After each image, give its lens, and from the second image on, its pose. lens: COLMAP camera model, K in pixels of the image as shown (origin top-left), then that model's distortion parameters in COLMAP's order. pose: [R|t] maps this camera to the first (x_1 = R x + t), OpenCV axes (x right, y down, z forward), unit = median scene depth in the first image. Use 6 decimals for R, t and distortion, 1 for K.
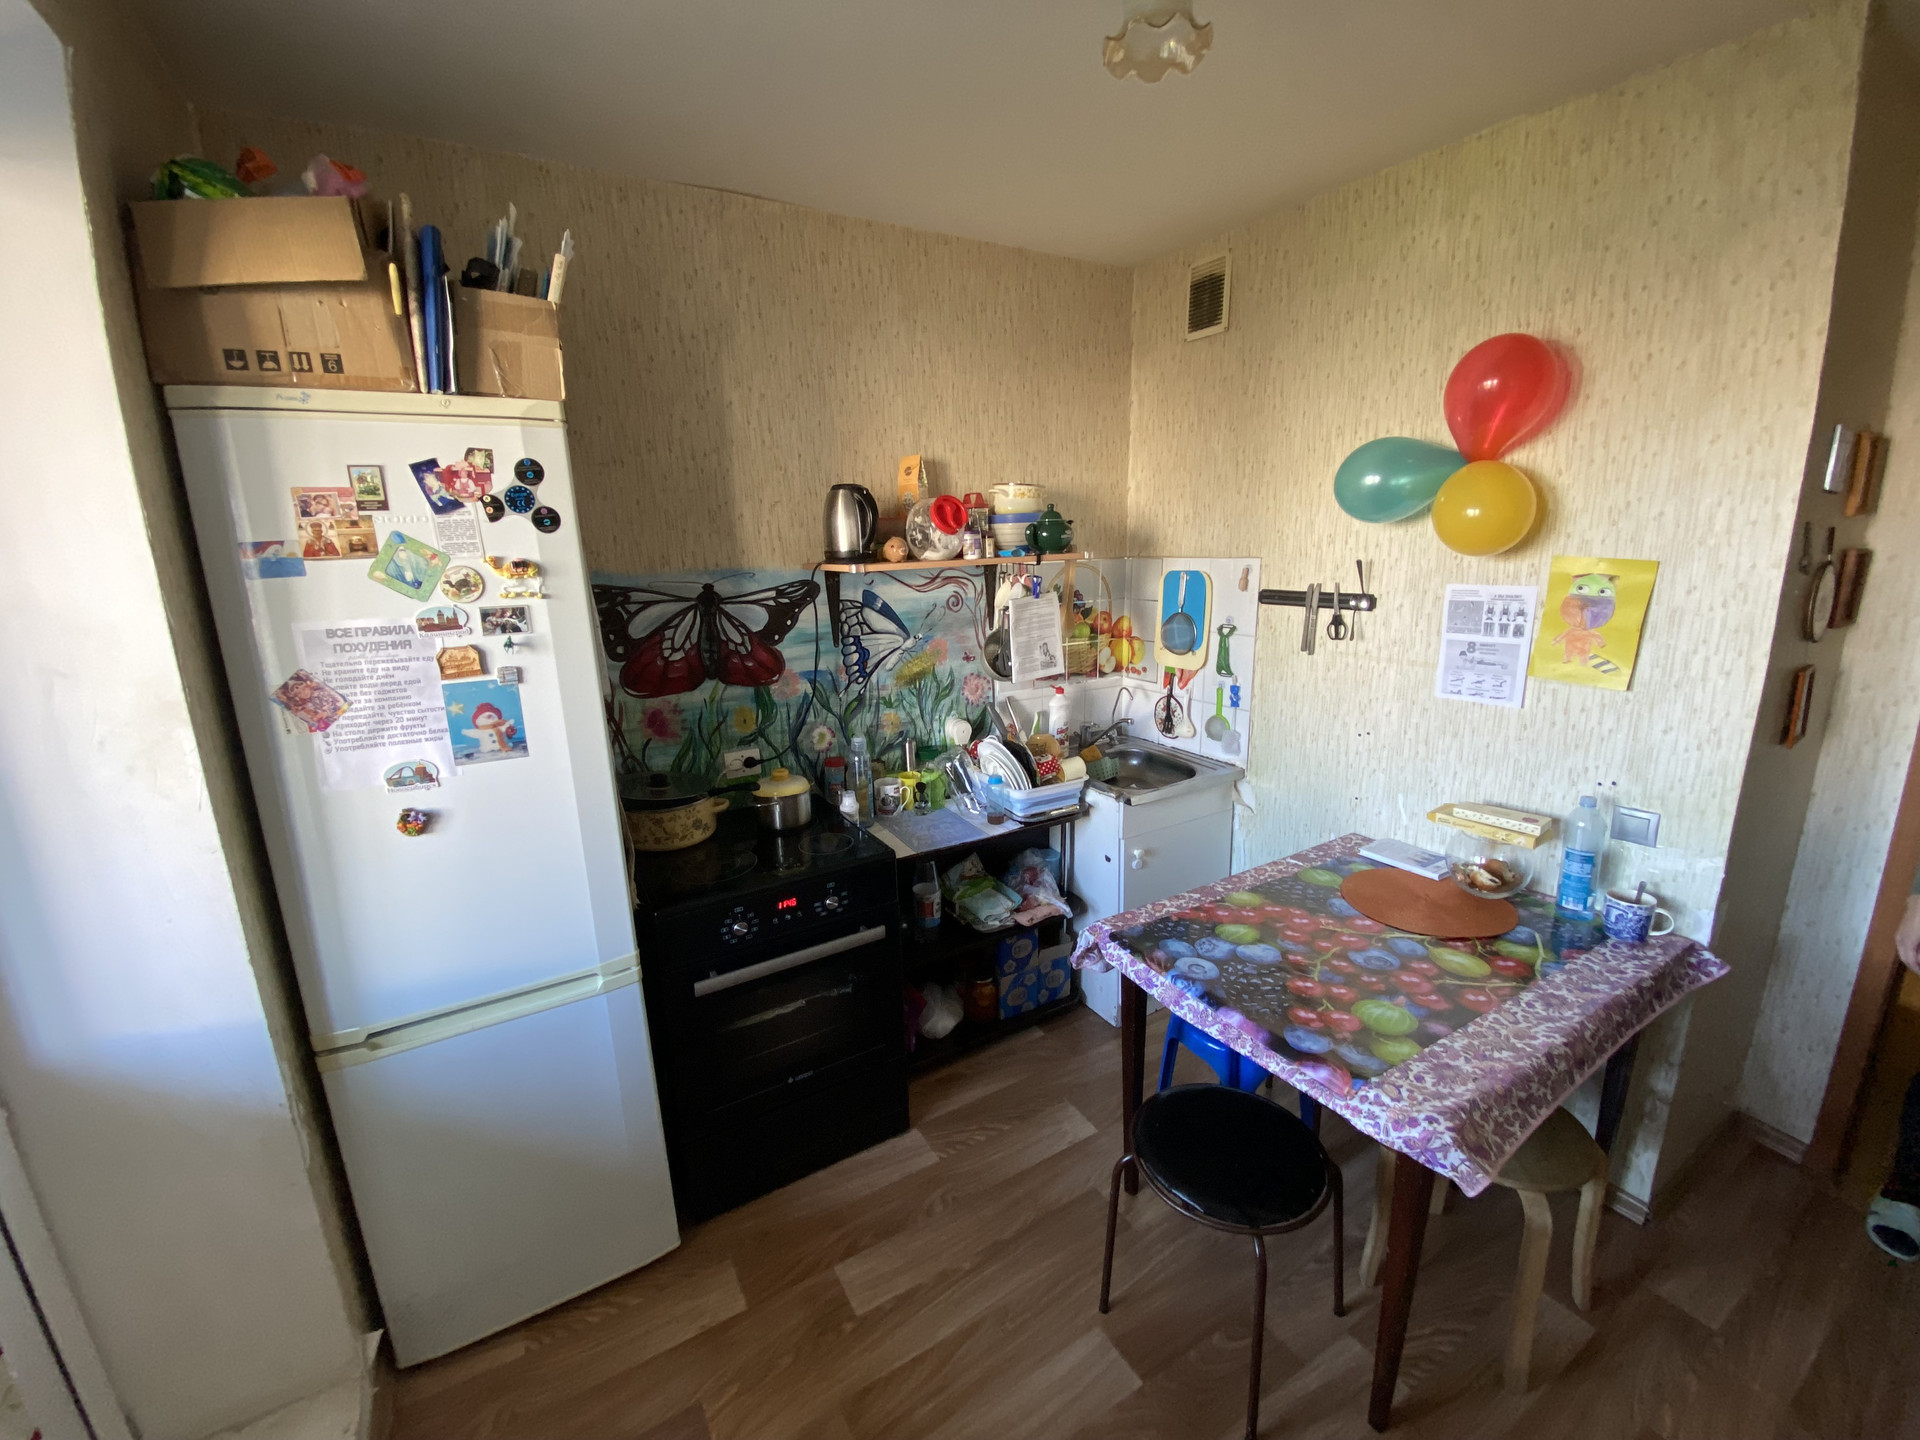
lens RADIAL K [[771.6, 0, 960.0], [0, 771.6, 720.0], [0, 0, 1]] dist [0.028705, -0.034112]
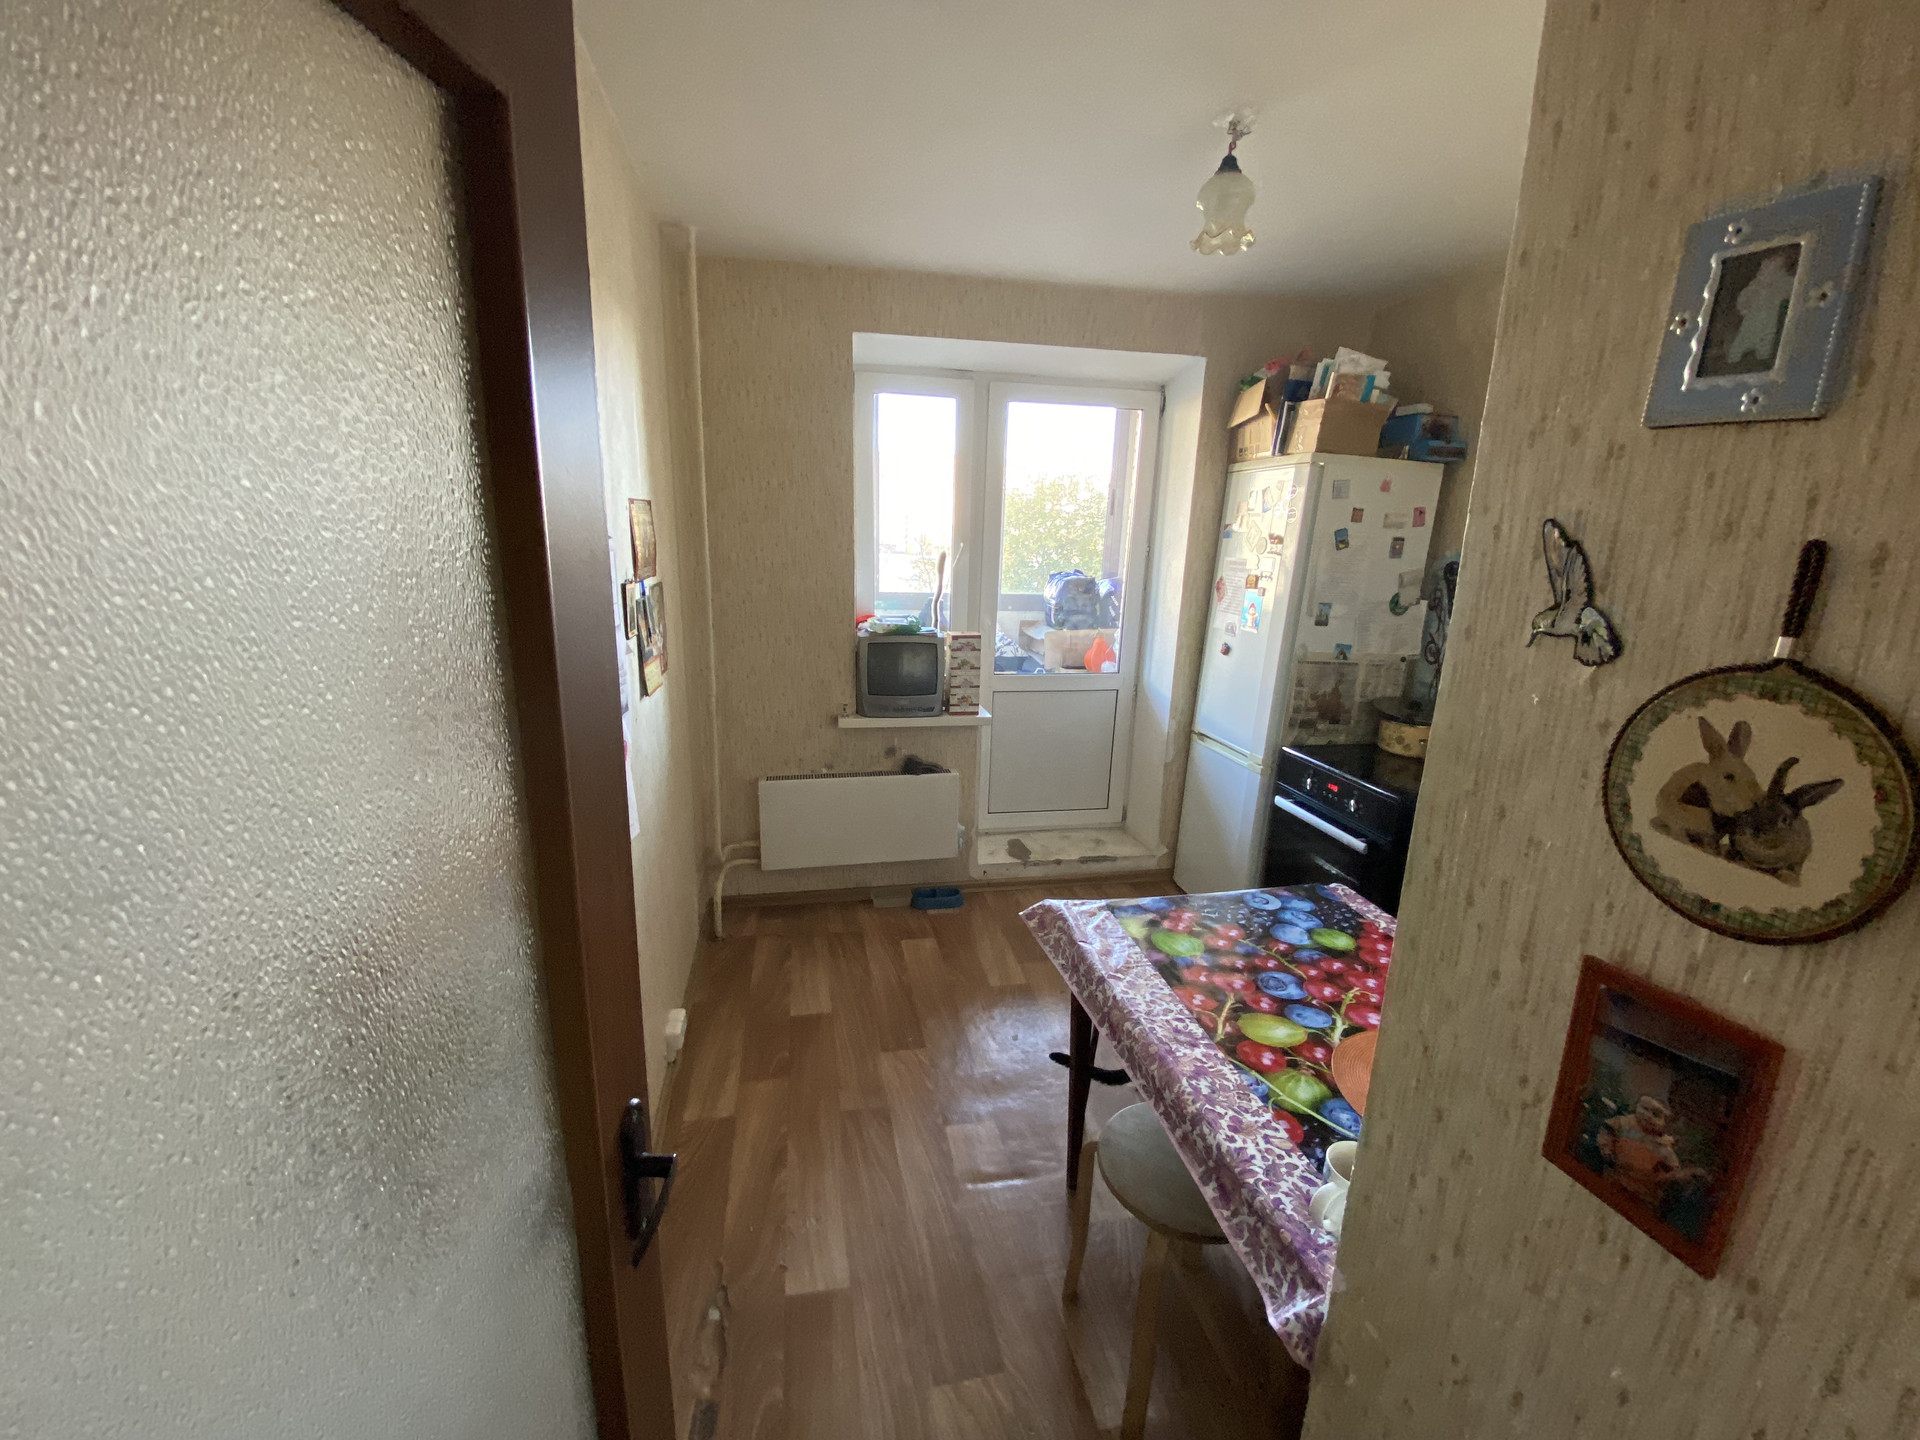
lens RADIAL K [[771.6, 0, 960.0], [0, 771.6, 720.0], [0, 0, 1]] dist [0.028705, -0.034112]
pose [[-0.319023, 0.243041, -0.916054, 1.414539], [-0.232975, 0.916791, 0.324372, -0.197108], [0.918666, 0.316899, -0.235855, 0.749886]]
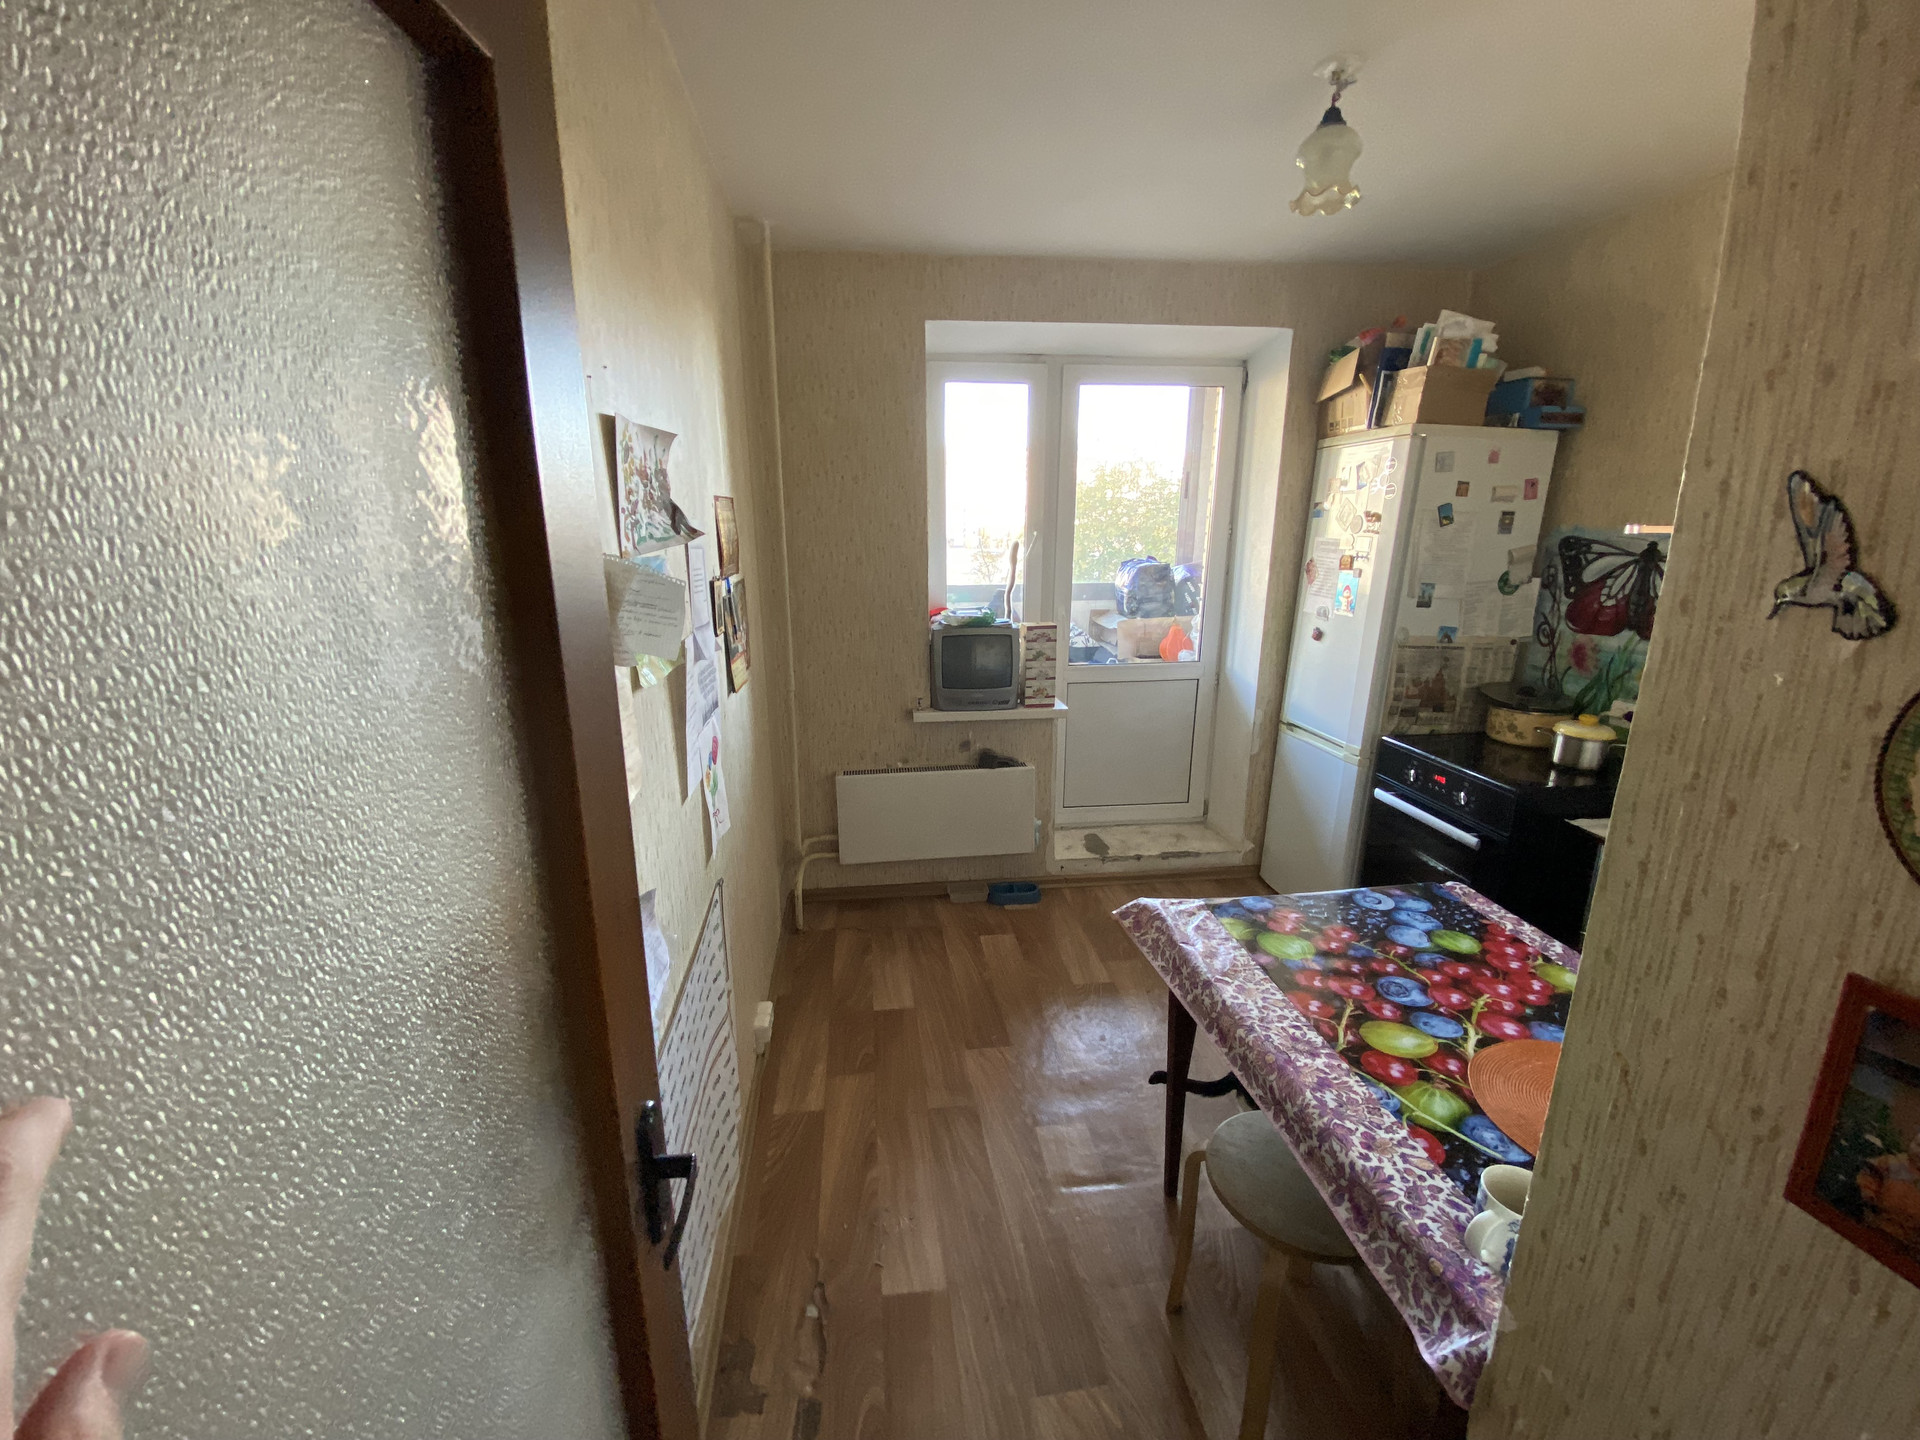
lens RADIAL K [[774.8, 0, 960.0], [0, 774.8, 720.0], [0, 0, 1]] dist [0.011247, -0.018309]
pose [[-0.387373, 0.255453, -0.885825, 1.403354], [-0.194944, 0.916422, 0.349526, -0.179950], [0.901076, 0.308083, -0.305198, 0.708856]]
